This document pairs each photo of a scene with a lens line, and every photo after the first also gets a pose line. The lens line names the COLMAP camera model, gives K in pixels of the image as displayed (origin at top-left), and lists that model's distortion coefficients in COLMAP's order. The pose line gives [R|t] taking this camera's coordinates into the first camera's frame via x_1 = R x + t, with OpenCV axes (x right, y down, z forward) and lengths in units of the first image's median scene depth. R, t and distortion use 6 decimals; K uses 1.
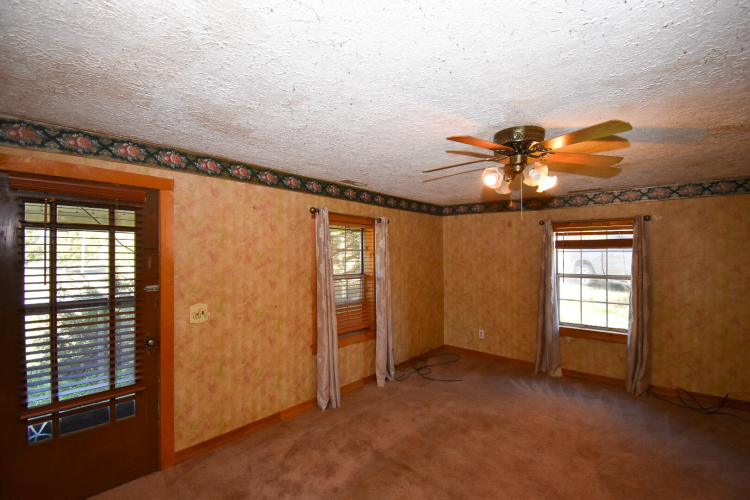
lens RADIAL K [[334.2, 0, 373.0], [0, 334.2, 251.0], [0, 0, 1]] dist [0.000840, -0.014609]
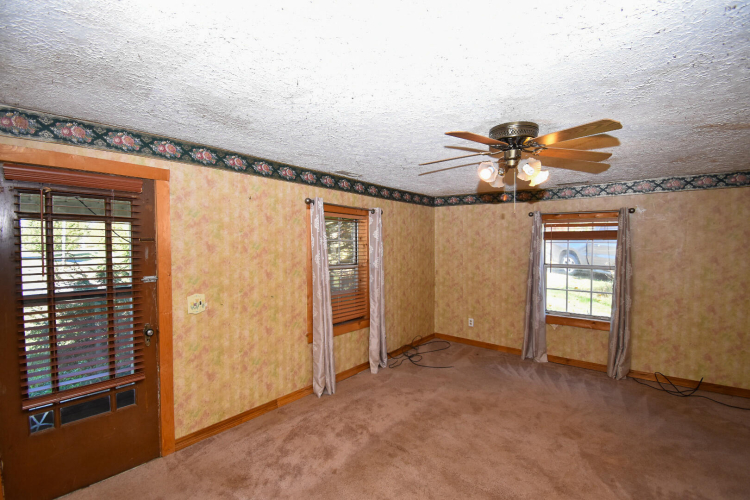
lens RADIAL K [[334.2, 0, 373.6], [0, 334.2, 252.3], [0, 0, 1]] dist [0.000840, -0.014609]
pose [[0.999399, 0.001562, 0.034643, -0.021796], [-0.002793, 0.999365, 0.035514, -0.005169], [-0.034565, -0.035590, 0.998769, -0.019238]]
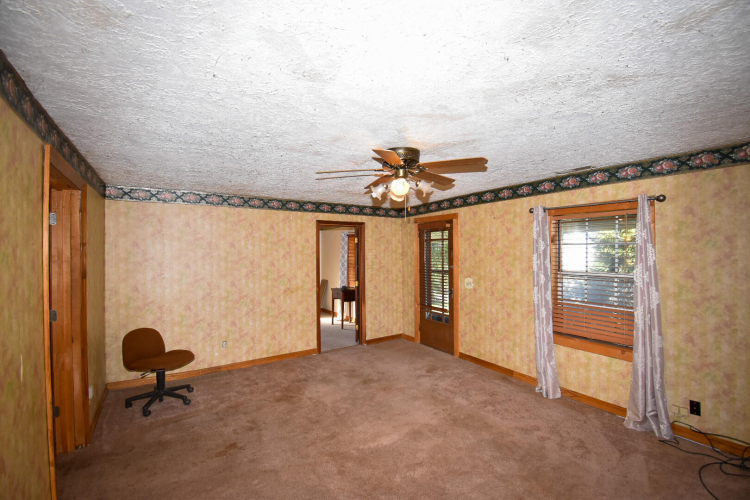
lens RADIAL K [[334.2, 0, 377.2], [0, 334.2, 250.8], [0, 0, 1]] dist [0.000840, -0.014609]
pose [[-0.287006, -0.002950, -0.957924, 1.318853], [0.018059, 0.999801, -0.008490, 0.017404], [0.957759, -0.019736, -0.286895, 1.023894]]
